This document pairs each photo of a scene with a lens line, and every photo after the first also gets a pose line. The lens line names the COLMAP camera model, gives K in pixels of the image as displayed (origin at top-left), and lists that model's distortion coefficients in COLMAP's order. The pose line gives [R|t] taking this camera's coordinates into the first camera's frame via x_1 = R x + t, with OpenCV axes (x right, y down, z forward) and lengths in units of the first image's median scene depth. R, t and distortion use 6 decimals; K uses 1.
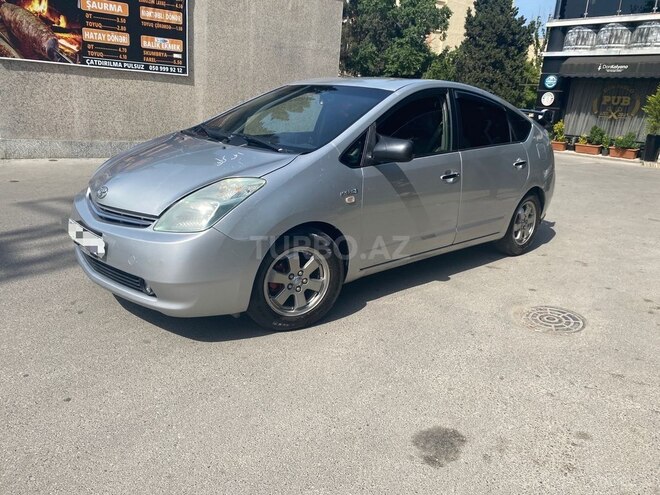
lens RADIAL K [[505.0, 0, 334.8], [0, 505.0, 252.2], [0, 0, 1]] dist [0.018338, -0.017771]
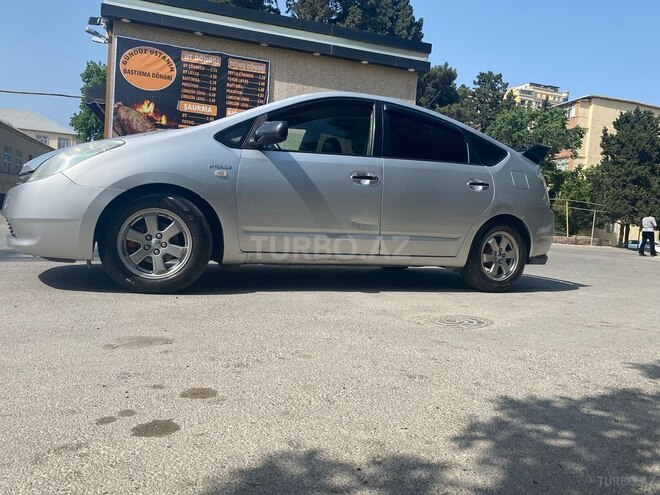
lens RADIAL K [[505.0, 0, 328.1], [0, 505.0, 253.8], [0, 0, 1]] dist [0.018338, -0.017771]
pose [[0.955103, 0.021678, -0.295478, 0.210153], [-0.093372, 0.968521, -0.230756, 0.104575], [0.281175, 0.247985, 0.927062, 0.049994]]
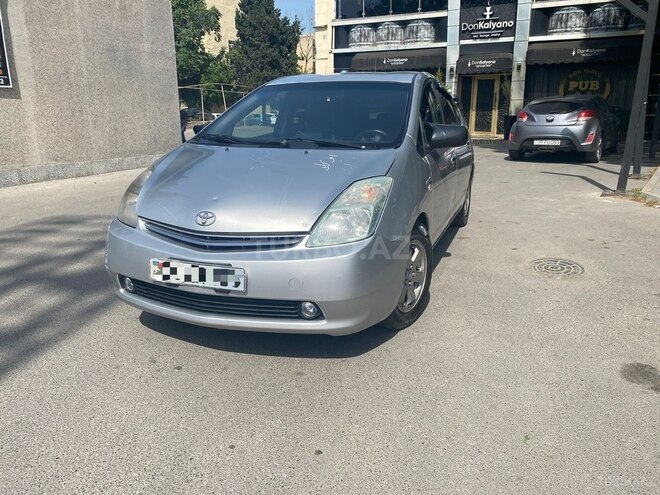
lens RADIAL K [[505.0, 0, 329.9], [0, 505.0, 248.2], [0, 0, 1]] dist [0.018338, -0.017771]
pose [[0.902078, -0.182759, 0.390966, -0.217637], [0.186203, 0.982070, 0.029448, -0.019612], [-0.389338, 0.046235, 0.919934, 0.052047]]
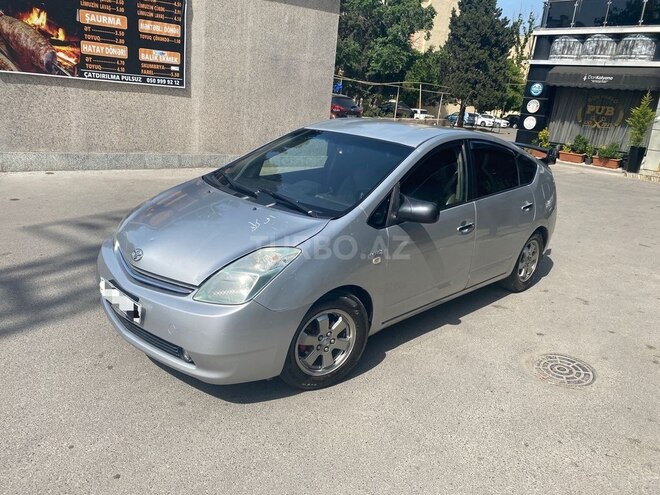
lens RADIAL K [[505.0, 0, 325.5], [0, 505.0, 247.6], [0, 0, 1]] dist [0.018338, -0.017771]
pose [[0.999563, 0.014081, 0.025979, -0.038323], [-0.014324, 0.999855, 0.009180, -0.052597], [-0.025846, -0.009549, 0.999620, -0.009778]]
